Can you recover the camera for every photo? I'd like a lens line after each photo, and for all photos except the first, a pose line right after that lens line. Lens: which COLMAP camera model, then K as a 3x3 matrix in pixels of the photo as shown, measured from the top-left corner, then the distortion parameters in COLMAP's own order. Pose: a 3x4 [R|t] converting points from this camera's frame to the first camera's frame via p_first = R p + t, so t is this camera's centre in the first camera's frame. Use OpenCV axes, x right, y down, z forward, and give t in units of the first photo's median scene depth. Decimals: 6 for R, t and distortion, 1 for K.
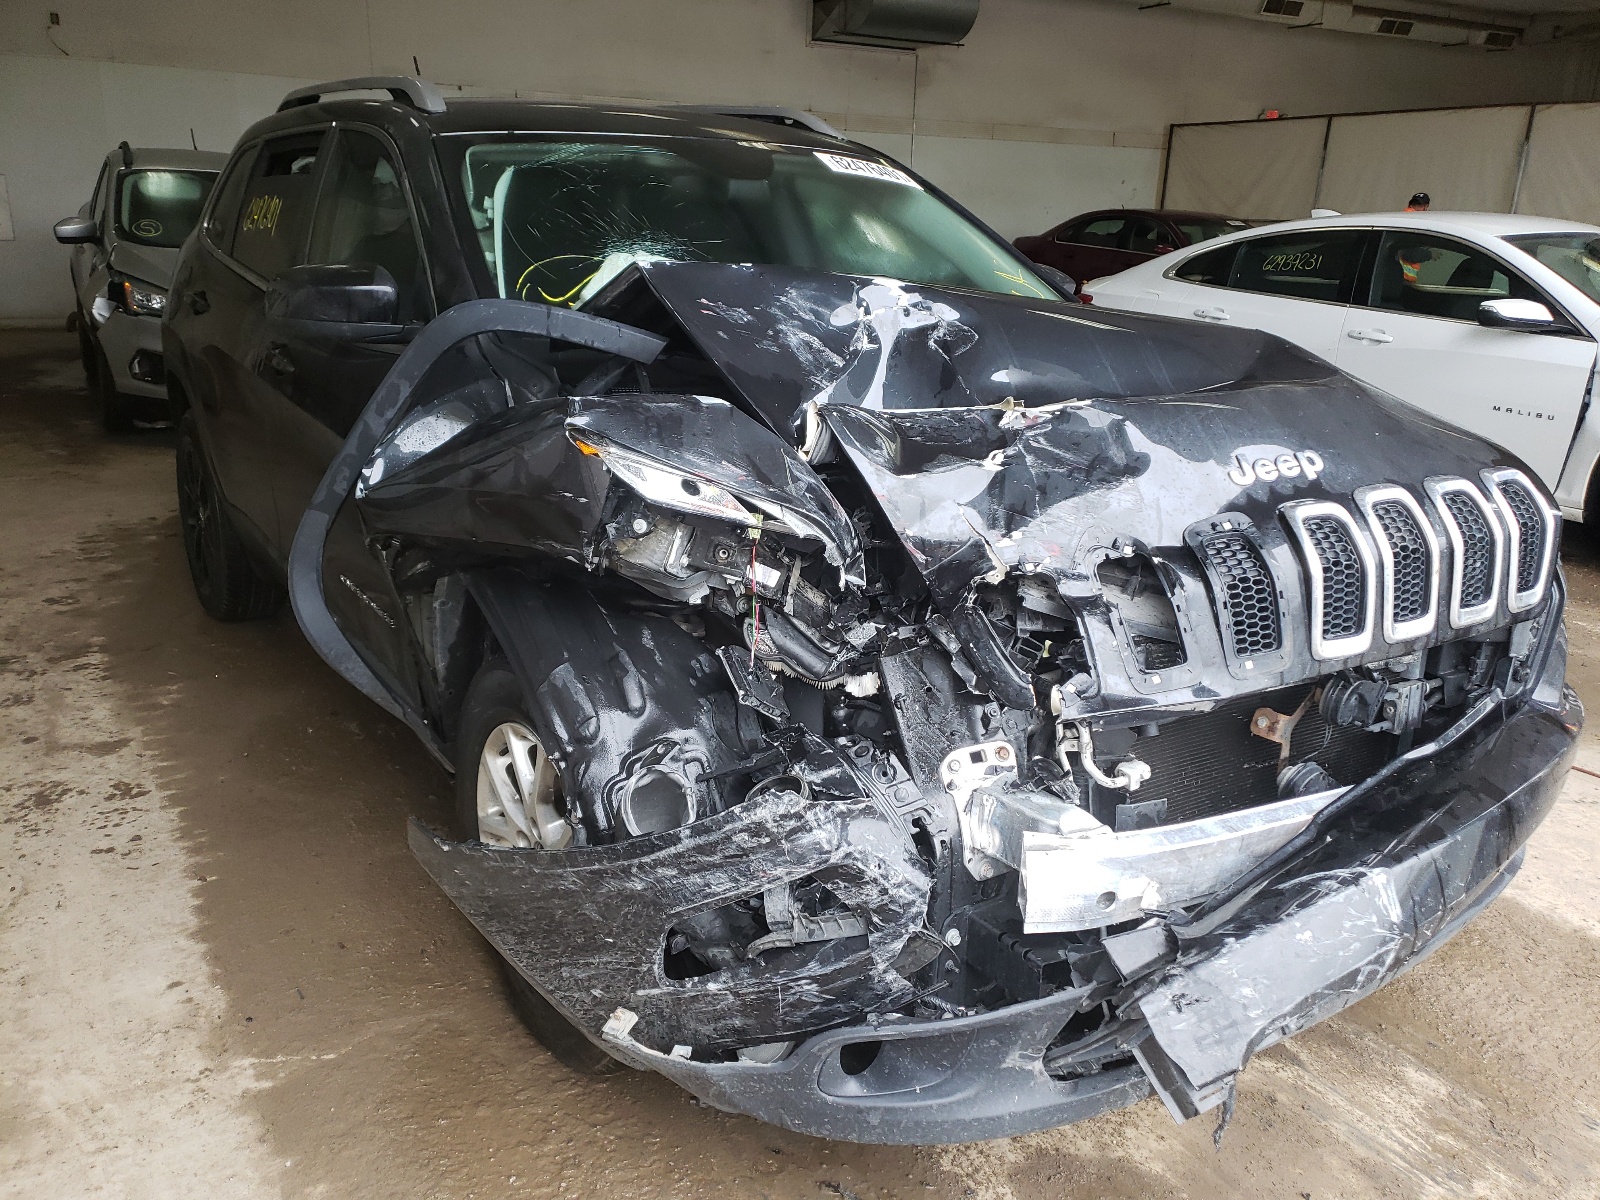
lens RADIAL K [[1201.5, 0, 805.7], [0, 1201.5, 597.6], [0, 0, 1]] dist [0.050004, -0.025592]
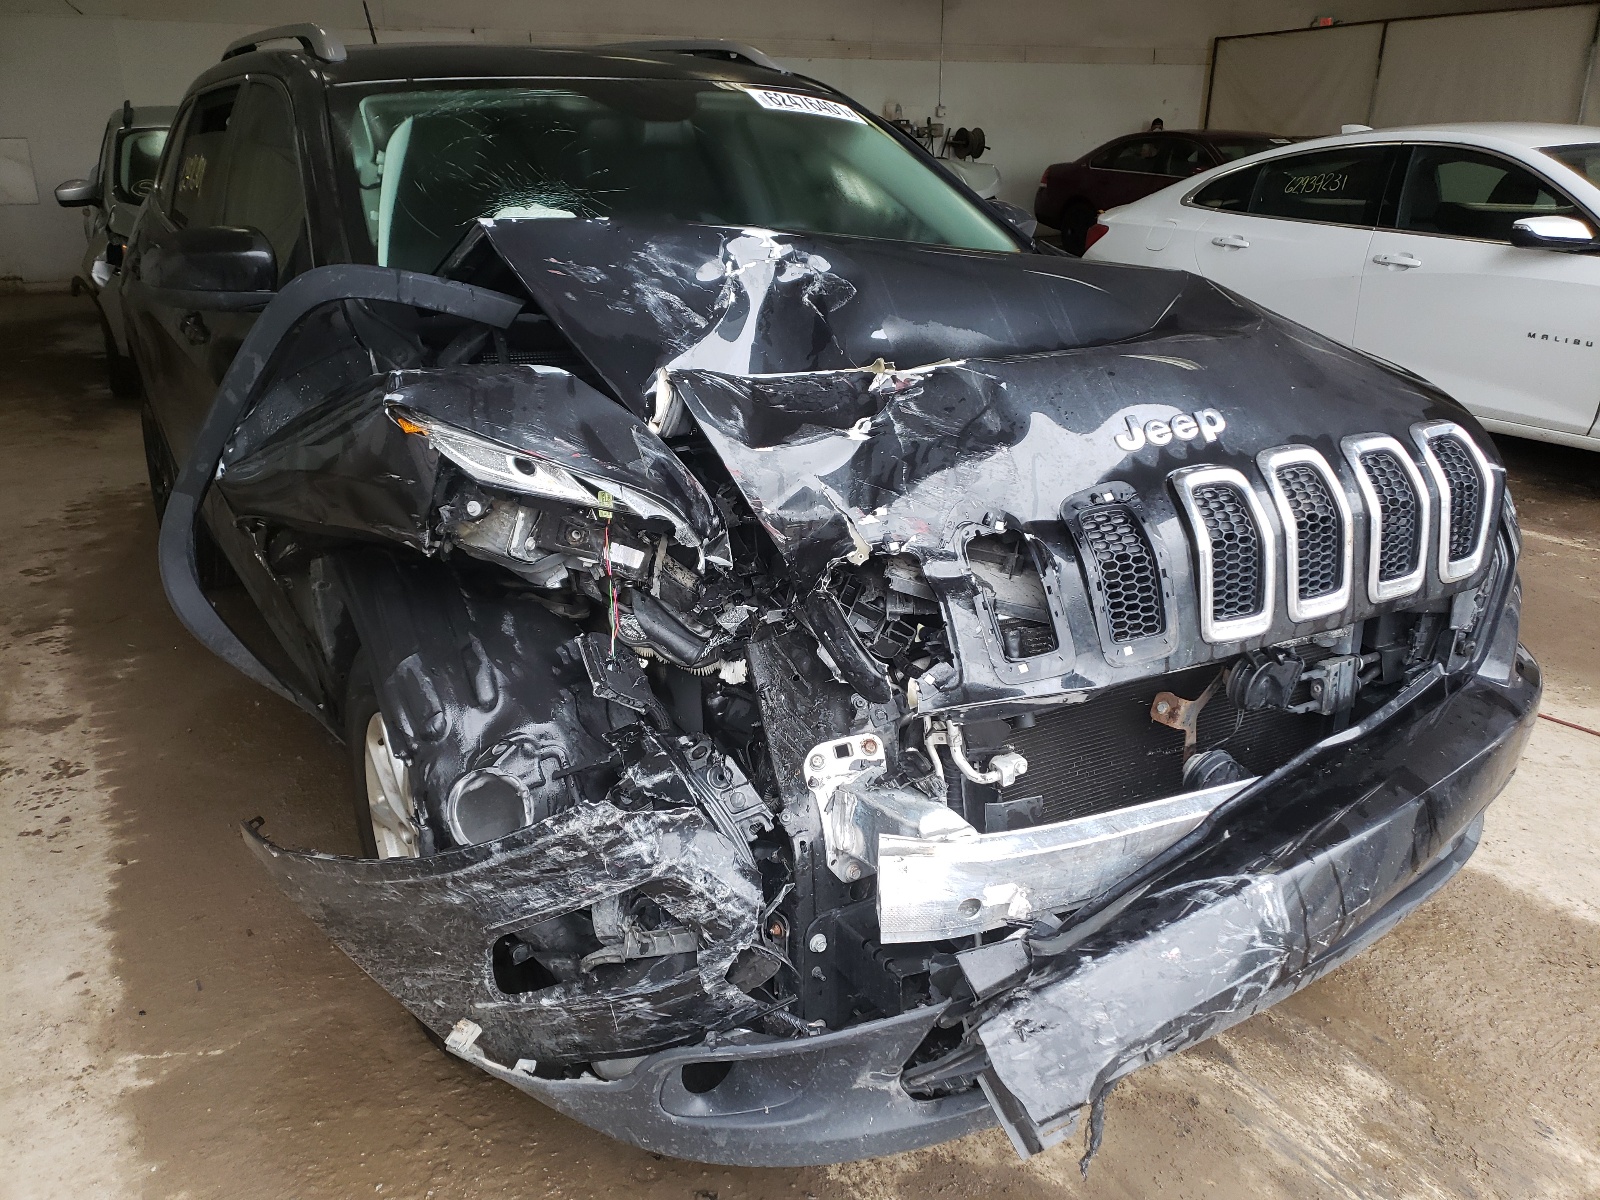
lens RADIAL K [[1201.5, 0, 793.6], [0, 1201.5, 595.6], [0, 0, 1]] dist [0.050004, -0.025592]
pose [[0.998321, -0.015960, -0.055683, 0.147075], [0.018560, 0.998746, 0.046495, -0.028963], [0.054871, -0.047451, 0.997365, 0.074389]]
